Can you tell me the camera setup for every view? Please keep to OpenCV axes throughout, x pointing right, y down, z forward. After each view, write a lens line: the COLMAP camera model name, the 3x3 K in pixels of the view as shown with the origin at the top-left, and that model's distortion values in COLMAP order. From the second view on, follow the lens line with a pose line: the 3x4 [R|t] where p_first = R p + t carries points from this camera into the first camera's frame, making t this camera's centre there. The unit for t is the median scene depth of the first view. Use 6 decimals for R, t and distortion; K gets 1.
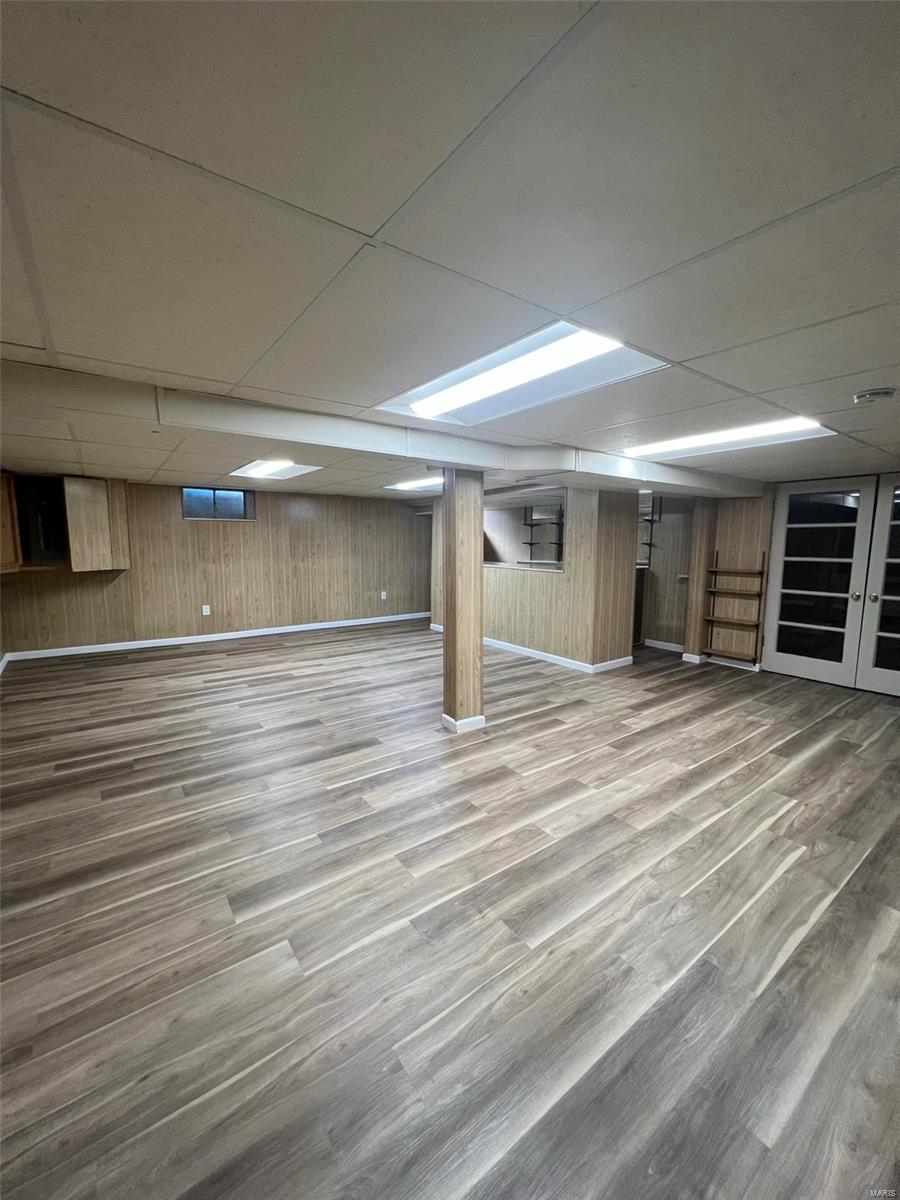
lens RADIAL K [[479.7, 0, 452.1], [0, 479.7, 598.4], [0, 0, 1]] dist [-0.001183, -0.000204]
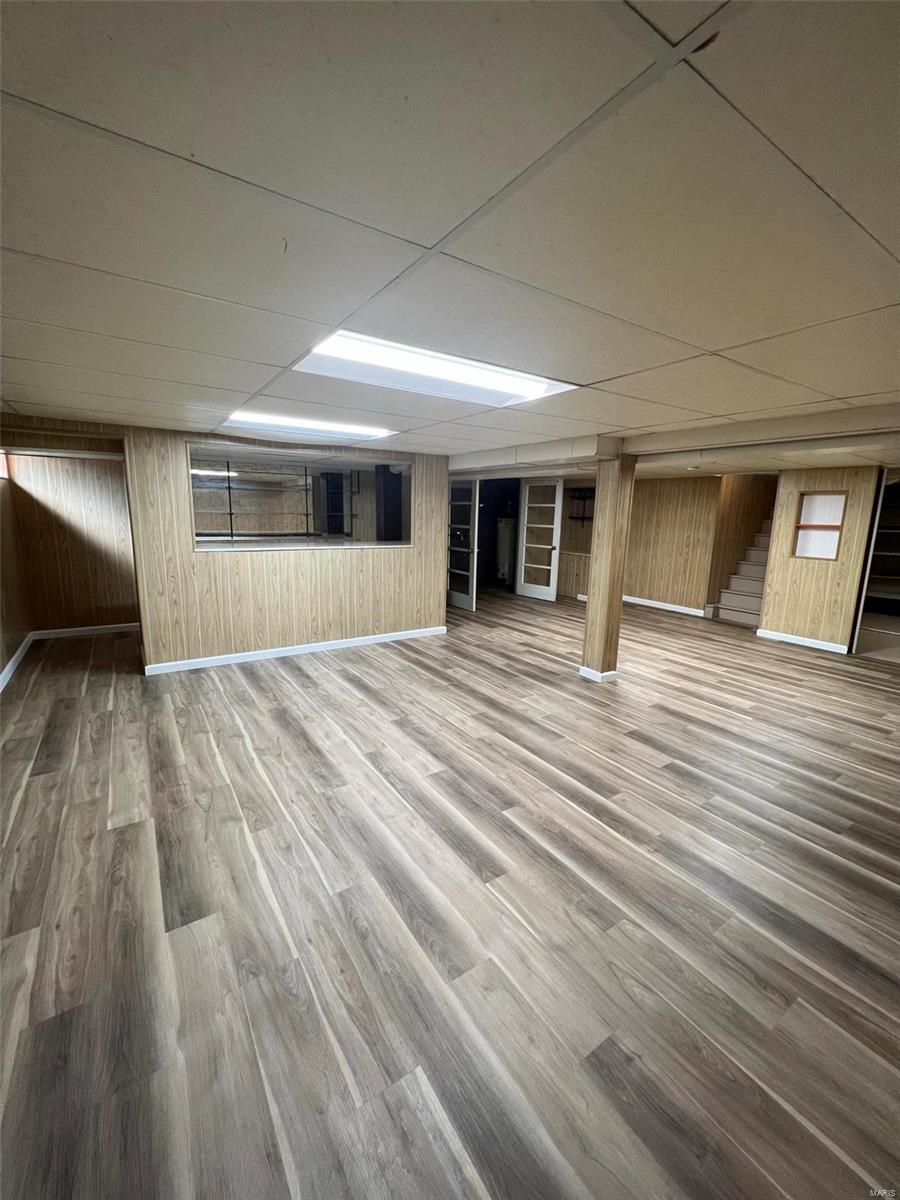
lens RADIAL K [[479.7, 0, 452.1], [0, 479.7, 598.4], [0, 0, 1]] dist [-0.001183, -0.000204]
pose [[0.042963, -0.186427, 0.981529, -0.956883], [0.095955, 0.978664, 0.181683, -0.152748], [-0.994458, 0.086377, 0.059935, 1.076581]]
